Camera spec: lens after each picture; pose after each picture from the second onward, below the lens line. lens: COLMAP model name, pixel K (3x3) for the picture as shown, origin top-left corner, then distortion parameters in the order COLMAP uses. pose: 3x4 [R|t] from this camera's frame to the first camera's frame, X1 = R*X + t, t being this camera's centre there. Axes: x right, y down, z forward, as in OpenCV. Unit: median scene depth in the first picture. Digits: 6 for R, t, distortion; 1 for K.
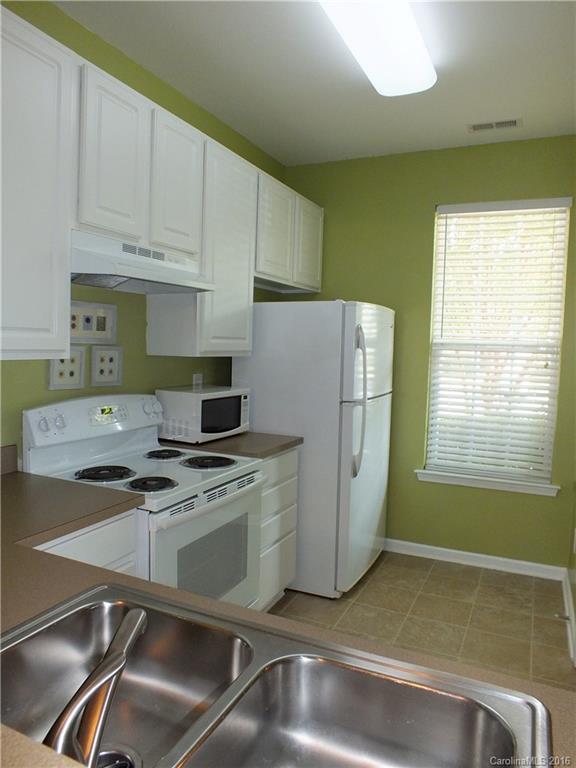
lens RADIAL K [[552.3, 0, 287.0], [0, 552.3, 381.7], [0, 0, 1]] dist [-0.036372, -0.003370]
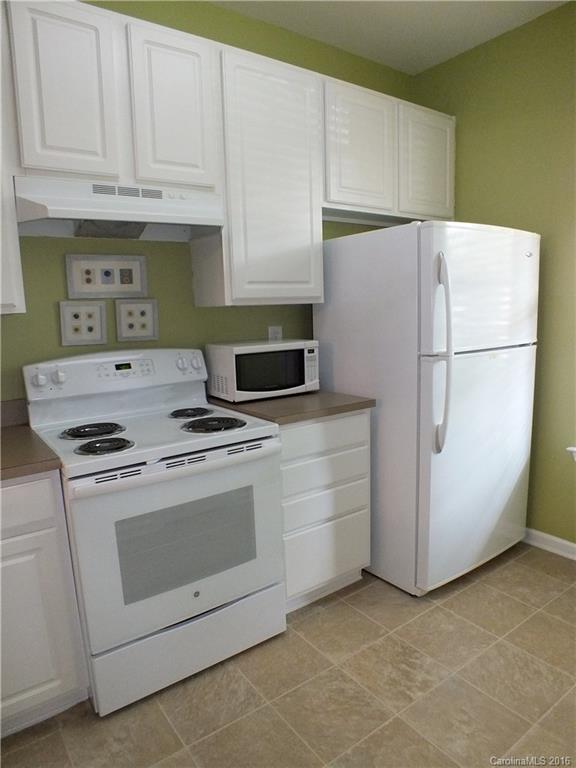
lens RADIAL K [[499.8, 0, 286.8], [0, 499.8, 387.1], [0, 0, 1]] dist [-0.076904, 0.028457]
pose [[0.866894, 0.026083, -0.497810, 0.286627], [0.020706, 0.995884, 0.088238, 0.014935], [0.498063, -0.086801, 0.862786, 0.304384]]
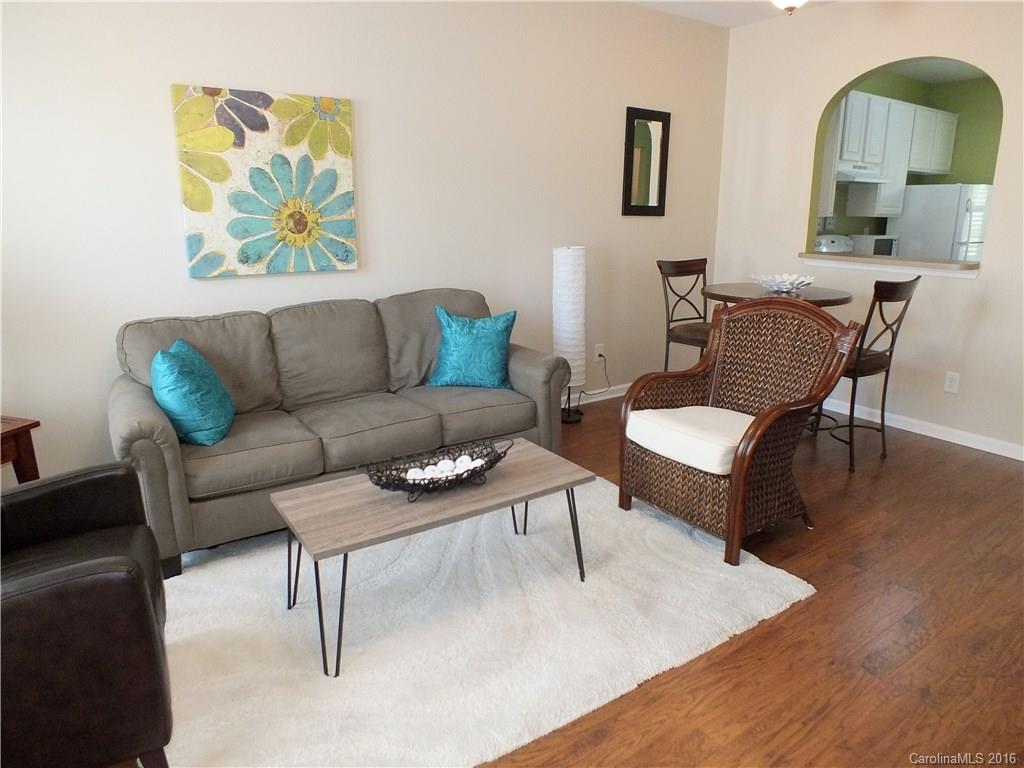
lens RADIAL K [[666.4, 0, 508.1], [0, 666.4, 388.4], [0, 0, 1]] dist [-0.076904, 0.028457]
pose [[0.872082, 0.097096, -0.479630, -0.118241], [-0.004470, 0.981658, 0.190597, 0.107069], [0.489339, -0.164073, 0.856521, -1.534759]]
